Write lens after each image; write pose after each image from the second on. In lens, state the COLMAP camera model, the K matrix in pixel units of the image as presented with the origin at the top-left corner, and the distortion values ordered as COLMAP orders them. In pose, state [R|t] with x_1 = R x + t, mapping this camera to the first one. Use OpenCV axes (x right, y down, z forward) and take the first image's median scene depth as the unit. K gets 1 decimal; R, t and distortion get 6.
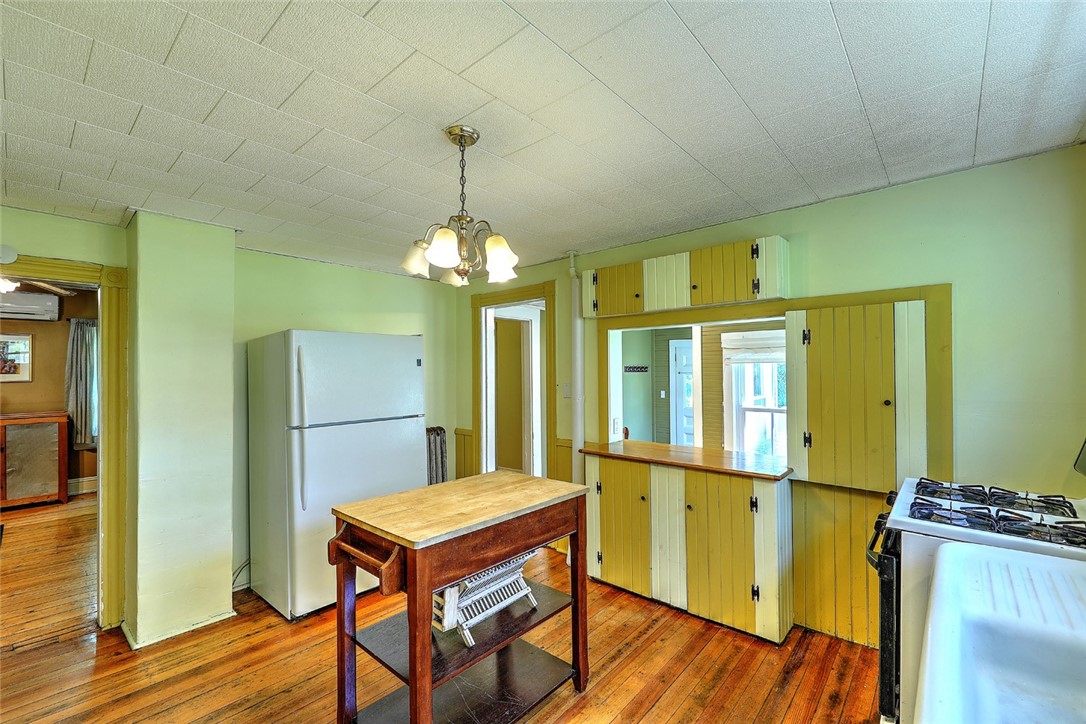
lens RADIAL K [[461.1, 0, 549.0], [0, 461.1, 367.4], [0, 0, 1]] dist [-0.000083, 0.000051]
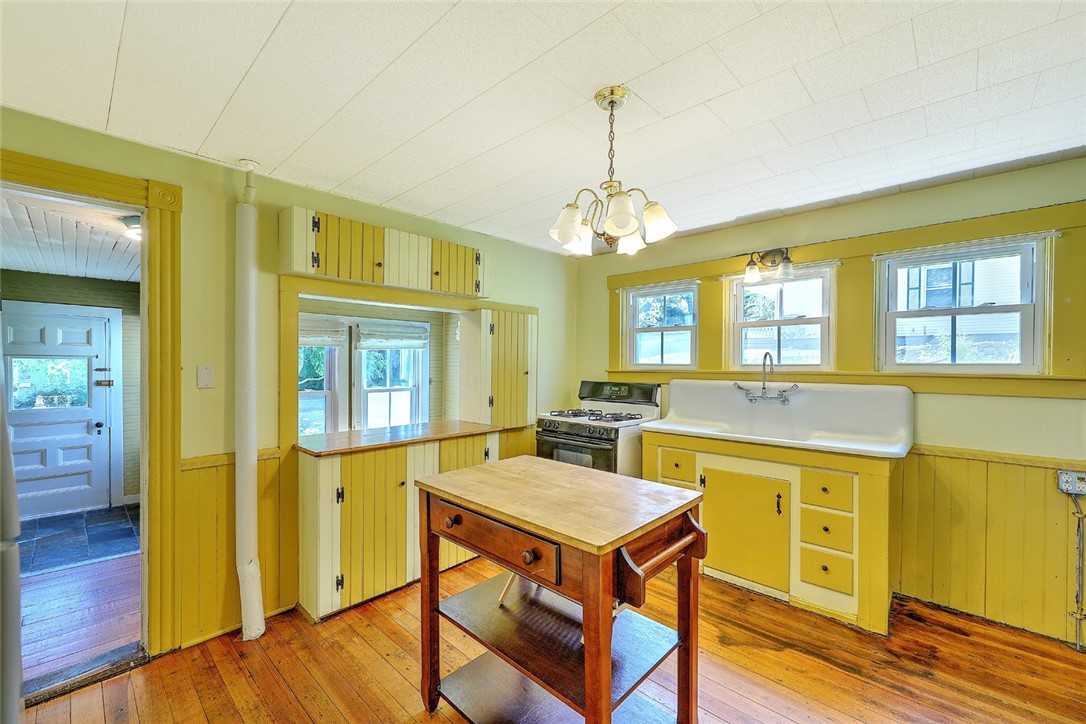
lens RADIAL K [[443.3, 0, 546.7], [0, 443.3, 367.0], [0, 0, 1]] dist [0.002265, 0.000567]
pose [[0.036213, -0.004859, 0.999332, -0.802889], [-0.014848, 0.999875, 0.005400, 0.040913], [-0.999234, -0.015034, 0.036136, 0.782393]]
